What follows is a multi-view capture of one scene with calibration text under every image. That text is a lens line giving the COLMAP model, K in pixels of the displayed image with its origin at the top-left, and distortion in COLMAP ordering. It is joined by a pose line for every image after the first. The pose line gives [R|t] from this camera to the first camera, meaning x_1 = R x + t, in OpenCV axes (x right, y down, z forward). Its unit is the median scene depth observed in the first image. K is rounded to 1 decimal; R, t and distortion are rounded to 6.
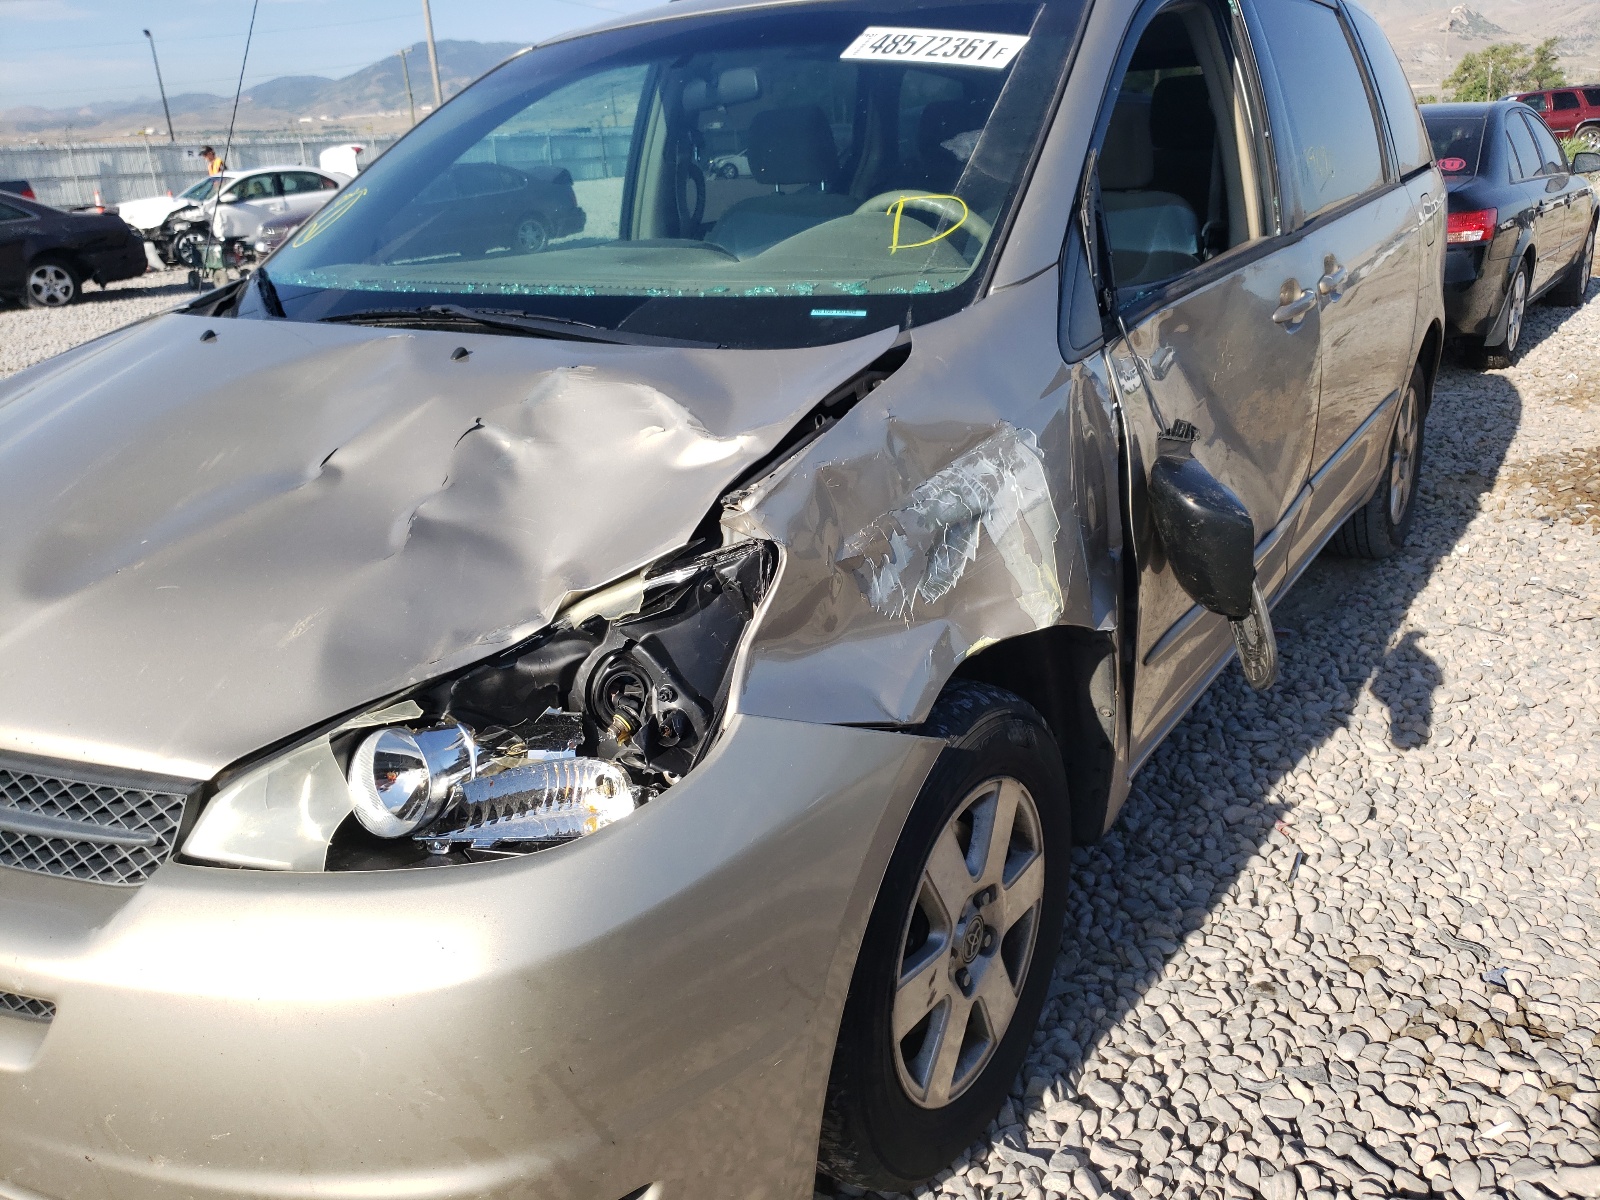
lens RADIAL K [[1120.0, 0, 801.6], [0, 1120.0, 550.6], [0, 0, 1]] dist [-0.057345, 0.022373]
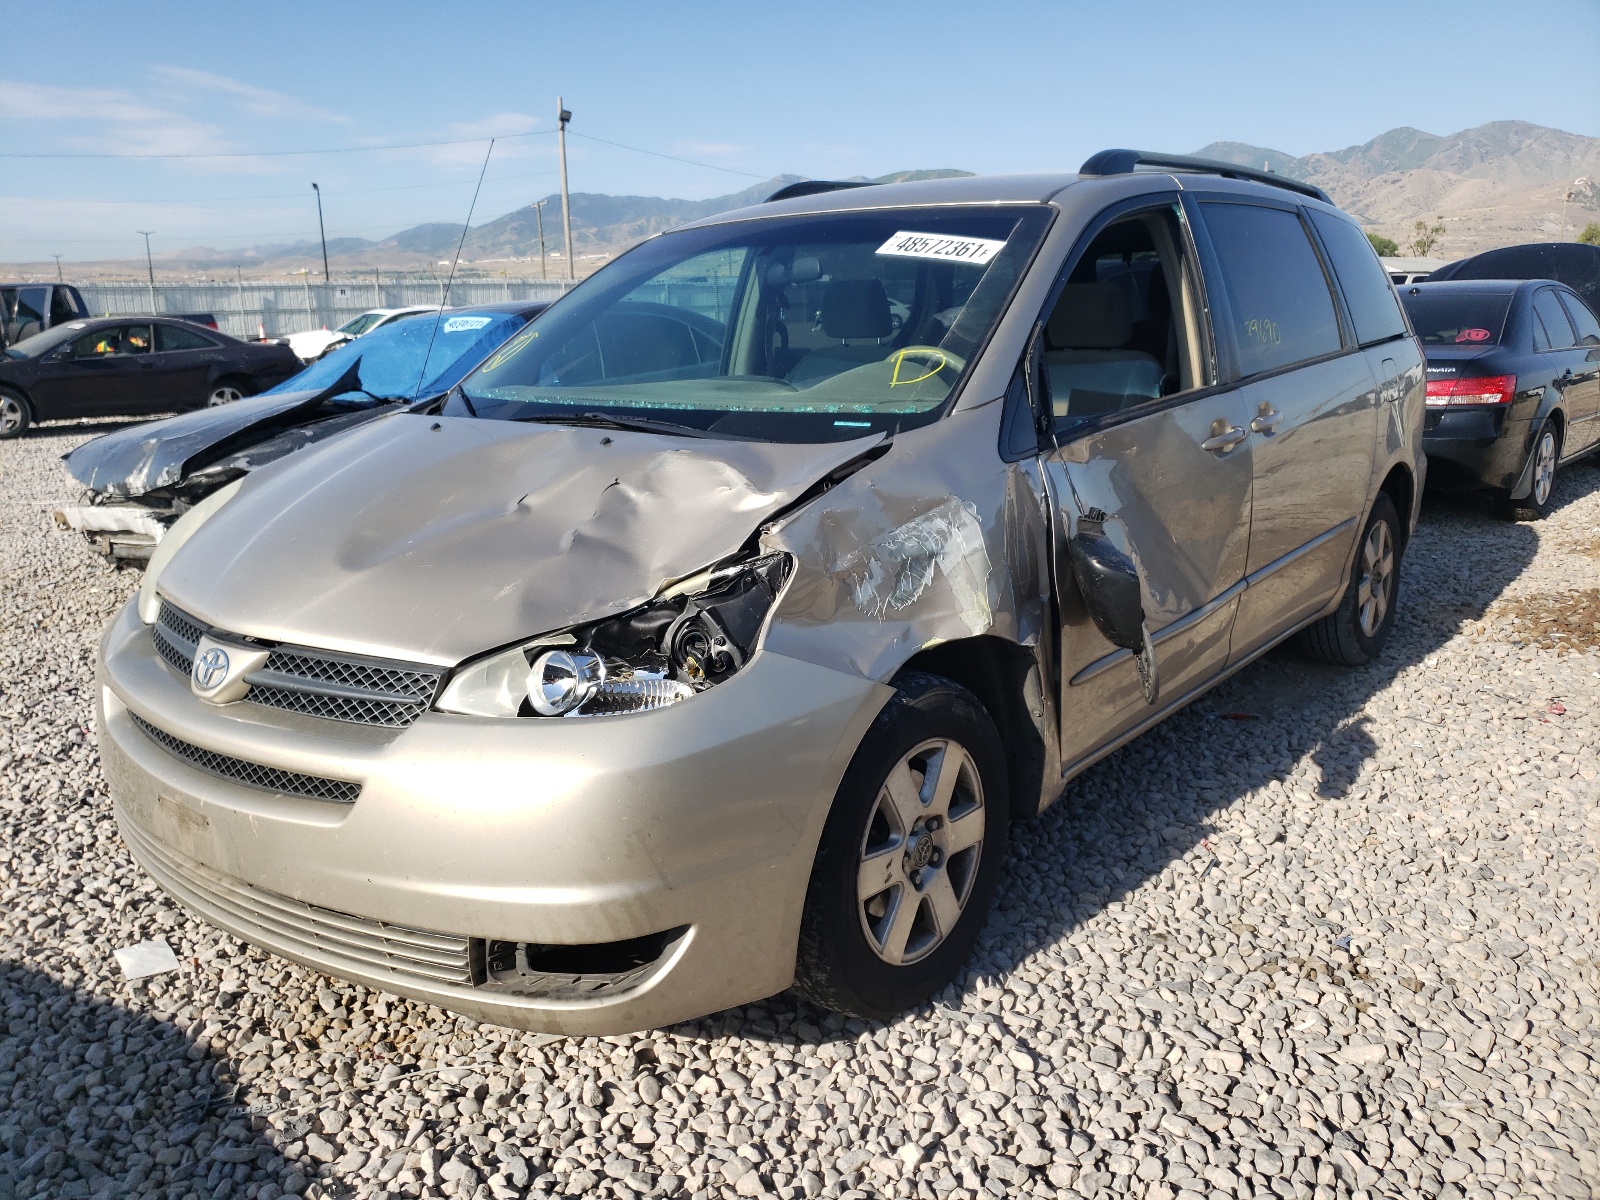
lens RADIAL K [[1214.7, 0, 800.0], [0, 1214.7, 600.0], [0, 0, 1]] dist [-0.078018, 0.000128]
pose [[0.994402, 0.044604, -0.095784, 0.117639], [-0.053862, 0.993889, -0.096352, 0.167241], [0.090901, 0.100972, 0.990728, -0.547376]]
